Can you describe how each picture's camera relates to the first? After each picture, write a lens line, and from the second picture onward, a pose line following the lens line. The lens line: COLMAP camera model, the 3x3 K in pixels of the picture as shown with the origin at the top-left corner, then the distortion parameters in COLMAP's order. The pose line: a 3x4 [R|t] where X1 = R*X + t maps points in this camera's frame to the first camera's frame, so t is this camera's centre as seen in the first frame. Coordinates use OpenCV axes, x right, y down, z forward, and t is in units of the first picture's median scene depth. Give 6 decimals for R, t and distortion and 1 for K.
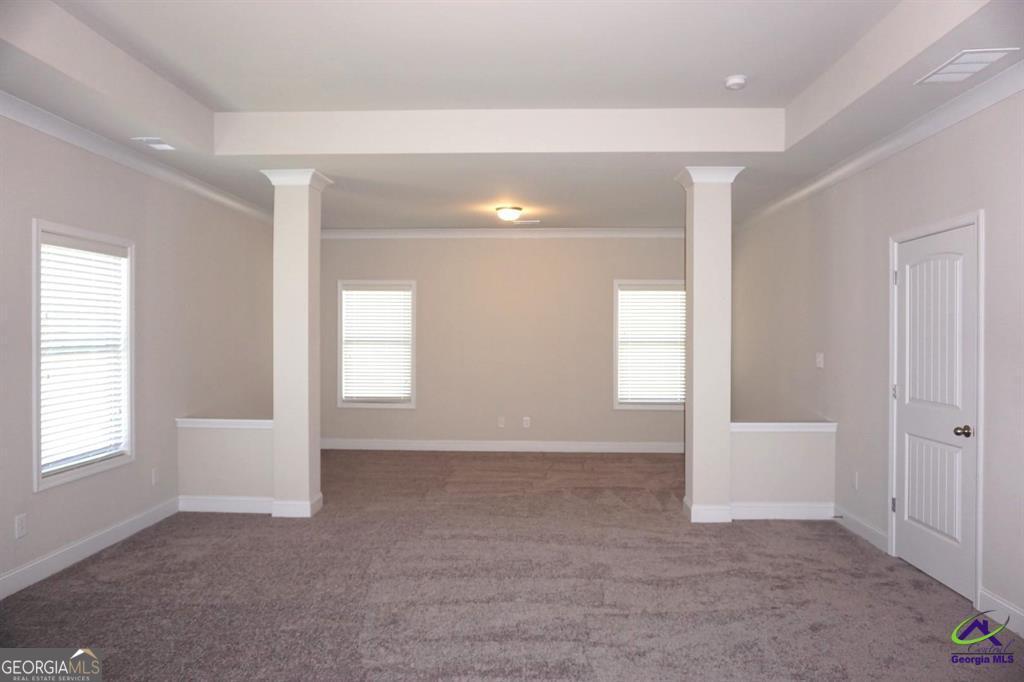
lens RADIAL K [[678.5, 0, 513.3], [0, 678.5, 340.9], [0, 0, 1]] dist [-0.051020, 0.019102]
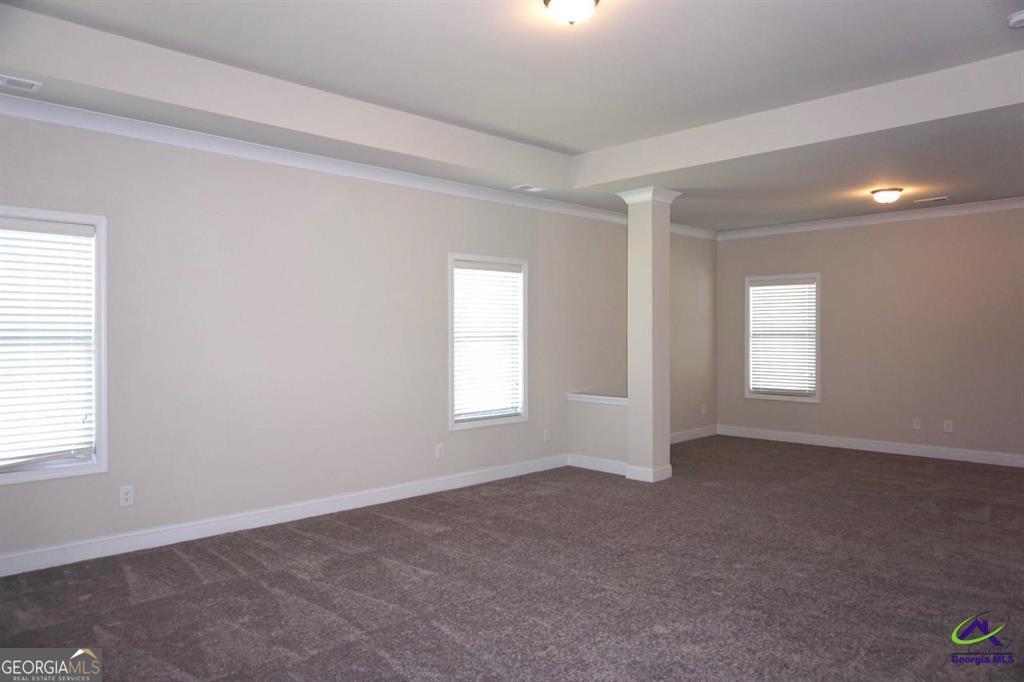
lens RADIAL K [[678.5, 0, 508.1], [0, 678.5, 343.6], [0, 0, 1]] dist [-0.051020, 0.019102]
pose [[0.725203, 0.004928, -0.688517, 0.353891], [0.000115, 0.999974, 0.007278, 0.011404], [0.688535, -0.005357, 0.725184, -0.032025]]
